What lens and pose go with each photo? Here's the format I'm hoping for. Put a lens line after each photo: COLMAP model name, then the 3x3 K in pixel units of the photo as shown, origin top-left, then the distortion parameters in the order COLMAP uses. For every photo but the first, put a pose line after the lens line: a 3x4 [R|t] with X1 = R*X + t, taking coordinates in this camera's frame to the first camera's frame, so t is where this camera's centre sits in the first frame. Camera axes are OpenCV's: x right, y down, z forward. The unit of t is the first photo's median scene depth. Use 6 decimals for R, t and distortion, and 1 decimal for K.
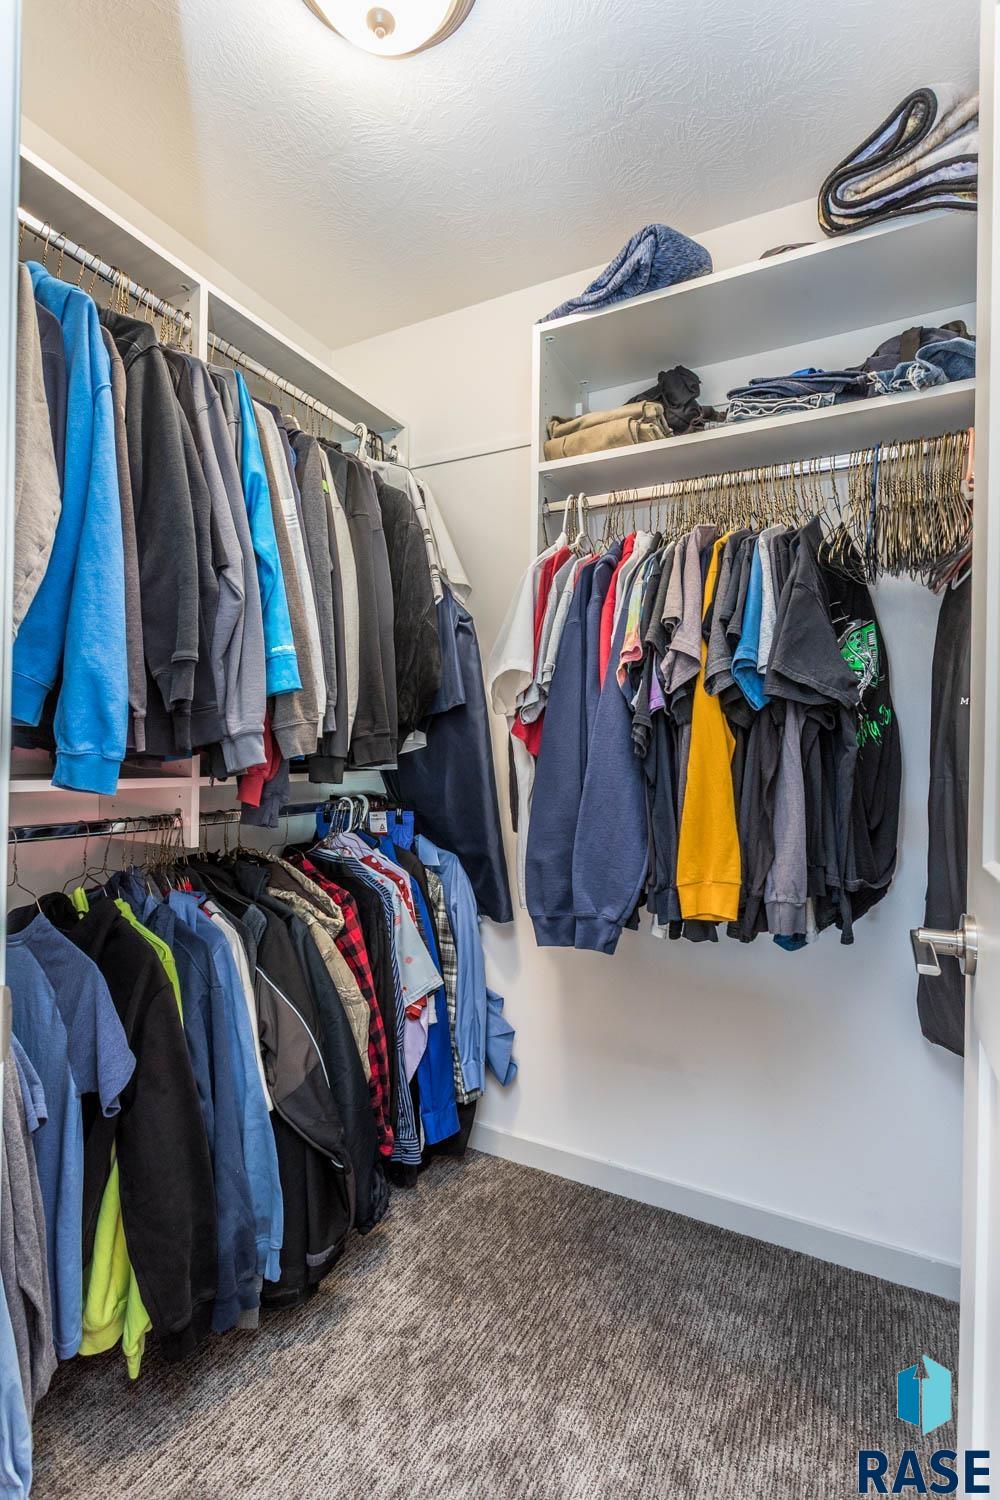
lens RADIAL K [[708.3, 0, 506.0], [0, 708.3, 747.5], [0, 0, 1]] dist [-0.001116, 0.002526]
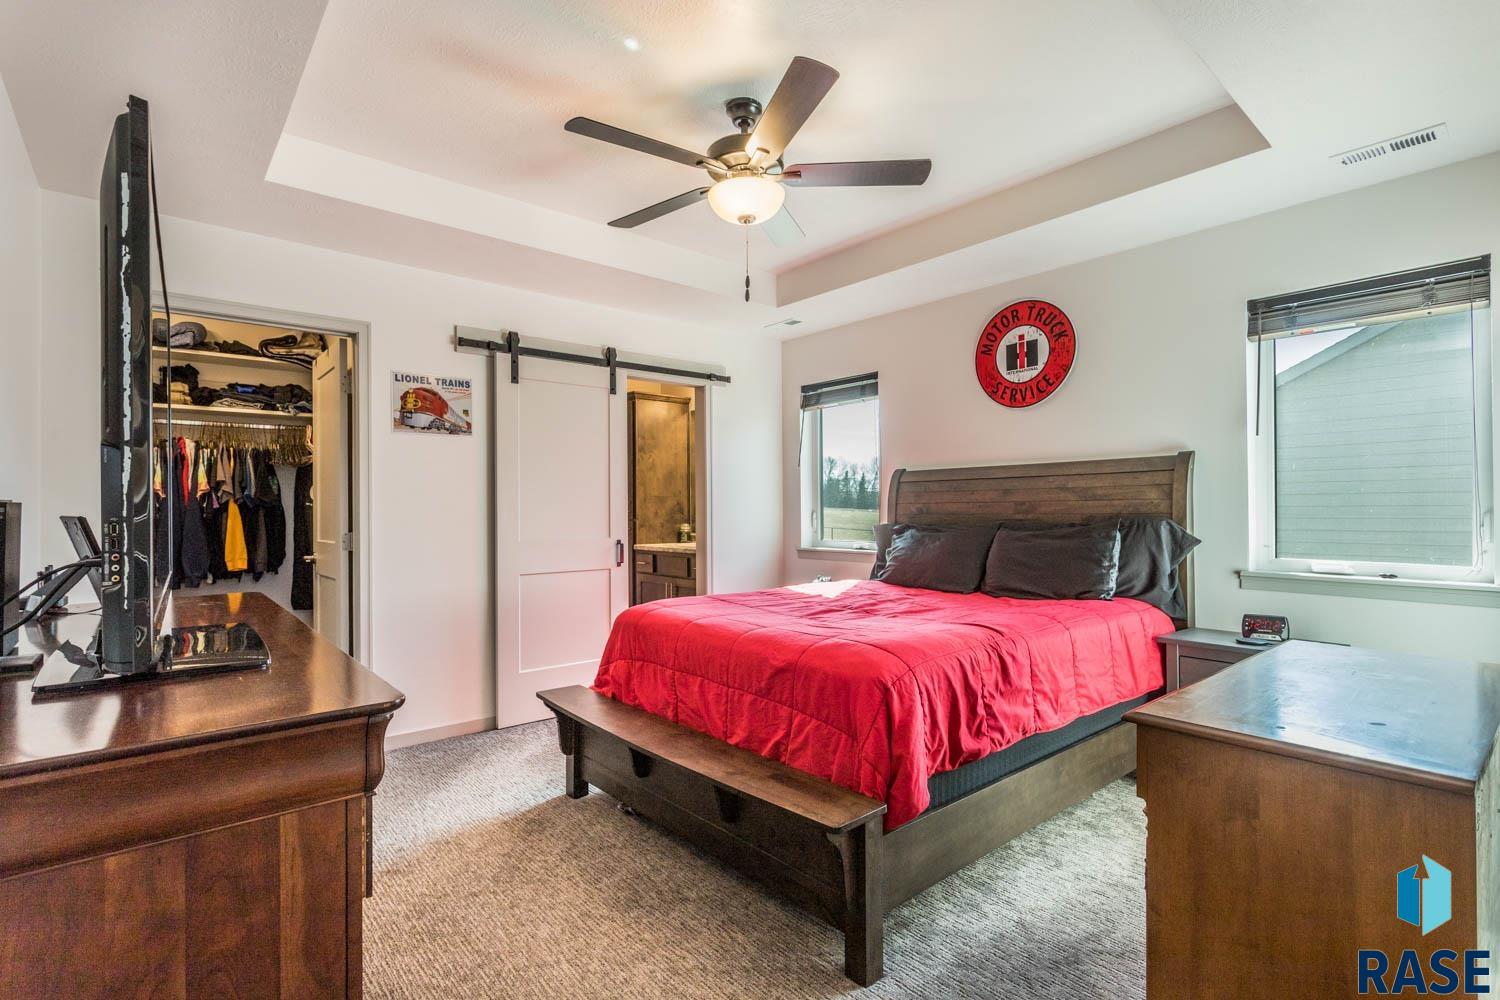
lens RADIAL K [[708.3, 0, 748.8], [0, 708.3, 502.9], [0, 0, 1]] dist [-0.001116, 0.002526]
pose [[0.375122, -0.006416, 0.926953, -1.866206], [0.012026, 0.999926, 0.002054, -0.054928], [-0.926897, 0.010376, 0.375172, -2.456260]]
